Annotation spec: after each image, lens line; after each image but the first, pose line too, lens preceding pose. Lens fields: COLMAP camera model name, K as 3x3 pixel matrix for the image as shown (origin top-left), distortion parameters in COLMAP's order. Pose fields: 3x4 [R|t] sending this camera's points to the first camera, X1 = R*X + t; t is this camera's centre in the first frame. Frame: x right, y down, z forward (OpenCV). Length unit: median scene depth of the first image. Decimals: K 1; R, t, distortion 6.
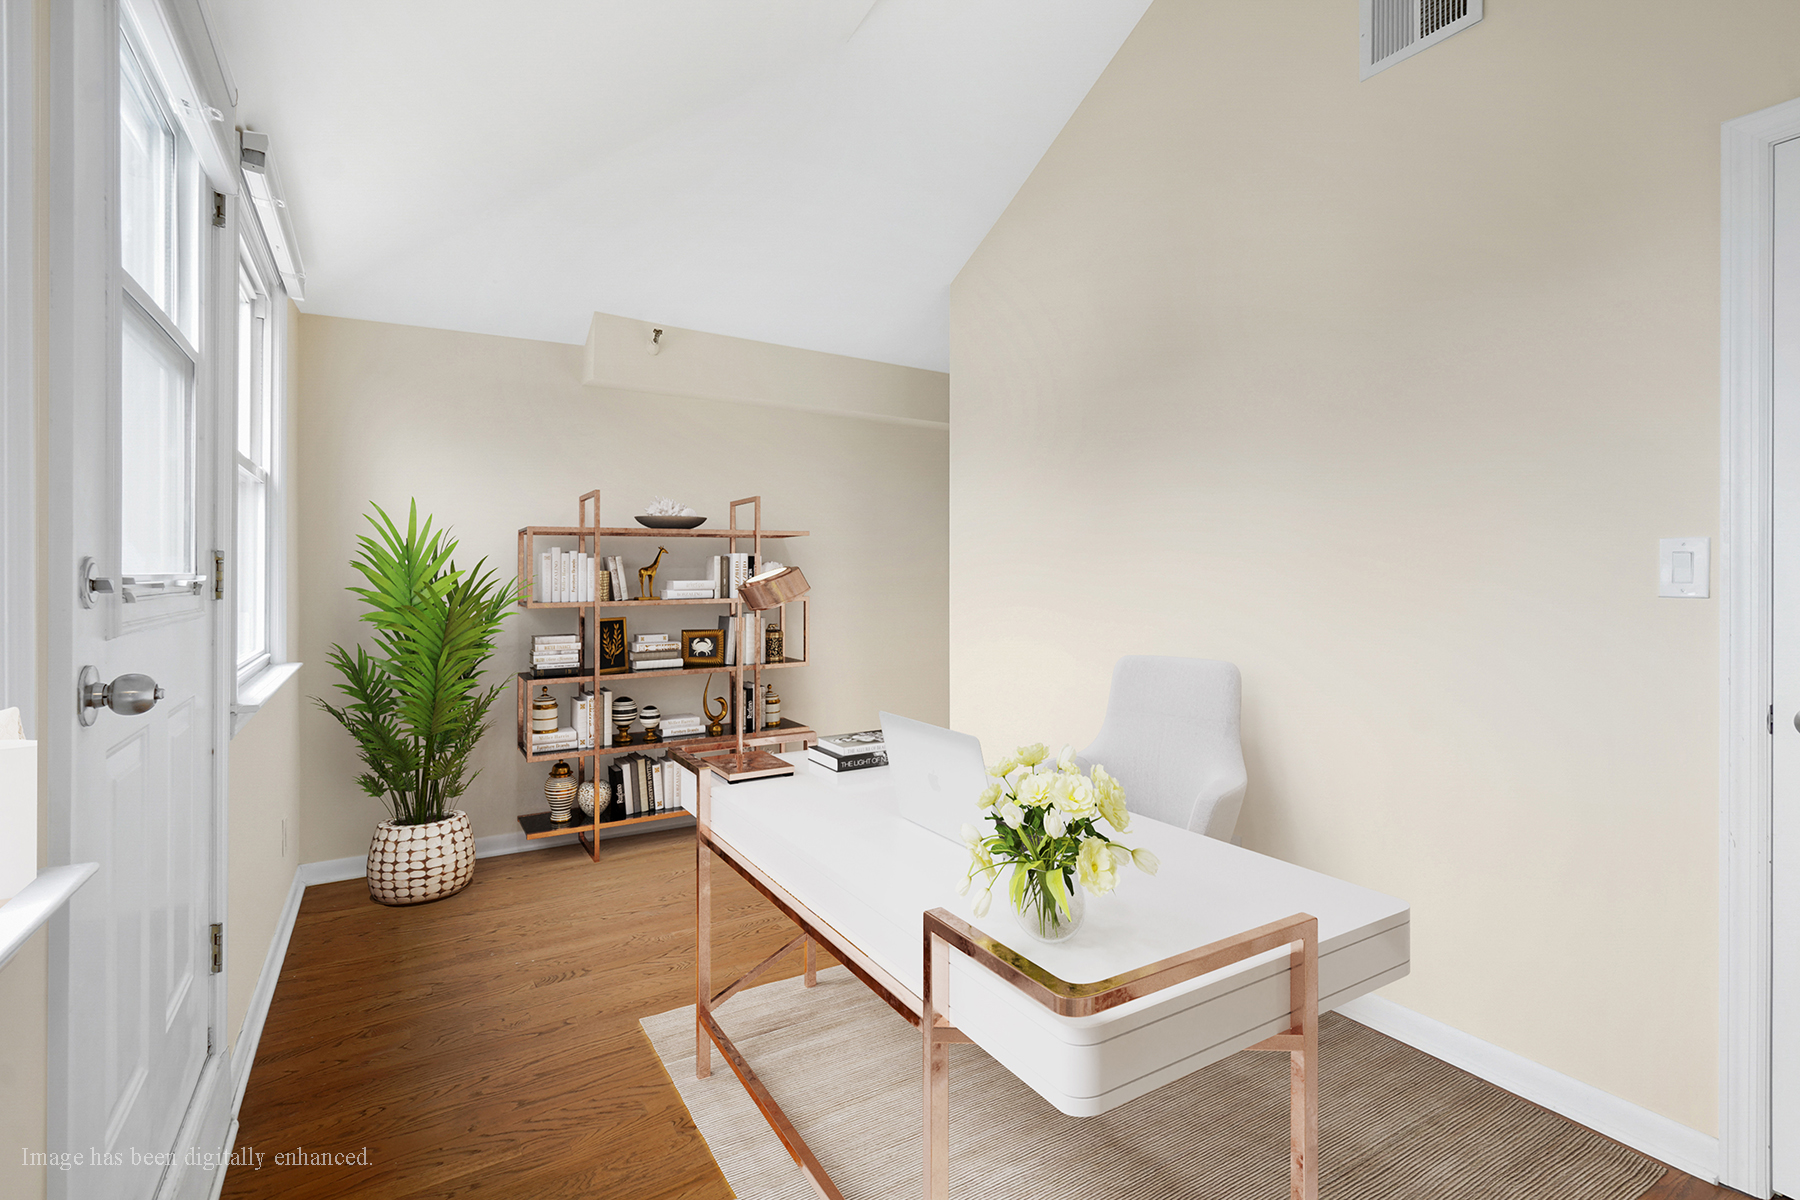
lens RADIAL K [[818.5, 0, 905.4], [0, 818.5, 577.9], [0, 0, 1]] dist [-0.001776, 0.001359]
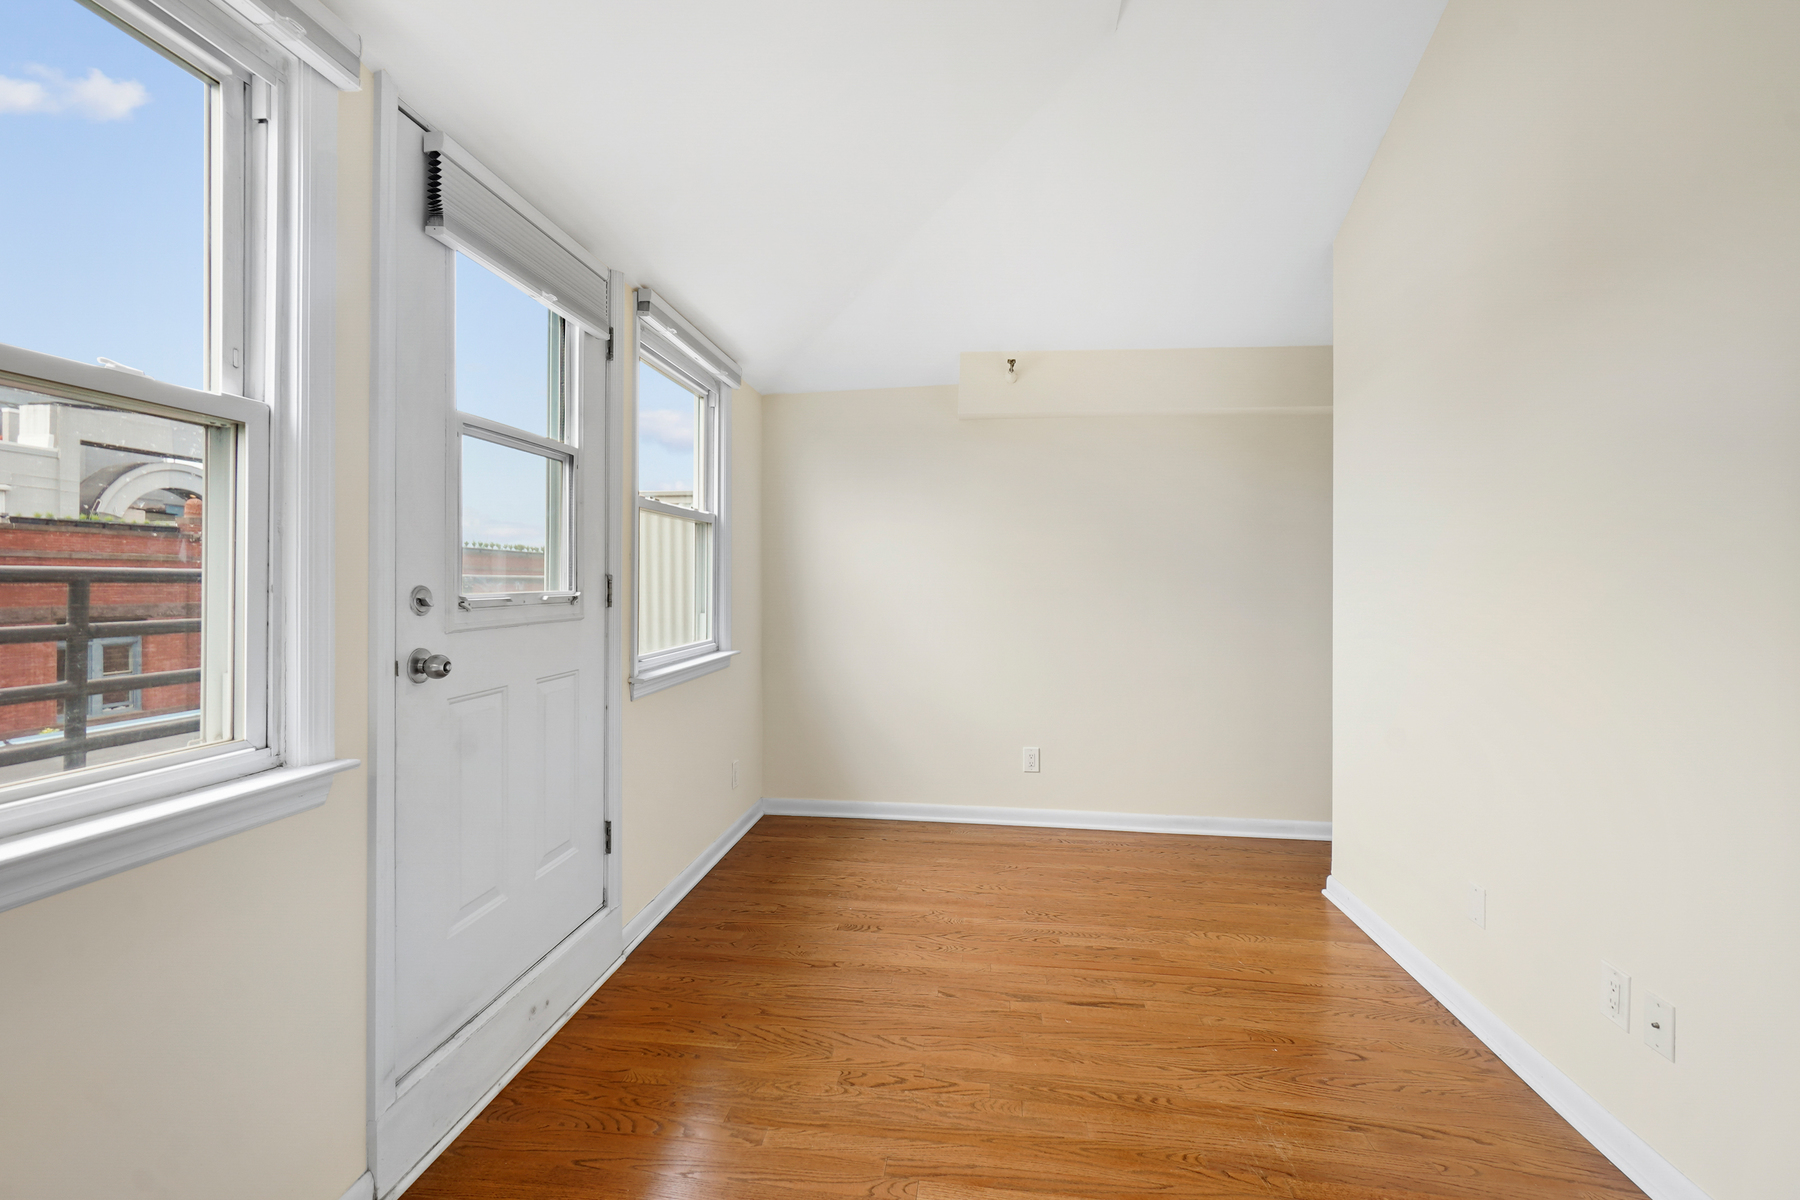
lens RADIAL K [[794.1, 0, 892.5], [0, 794.1, 577.2], [0, 0, 1]] dist [-0.003321, 0.000123]
pose [[0.776006, -0.002254, -0.630721, 0.335053], [-0.002027, 0.999980, -0.006068, -0.014031], [0.630722, 0.005987, 0.775986, 0.129209]]
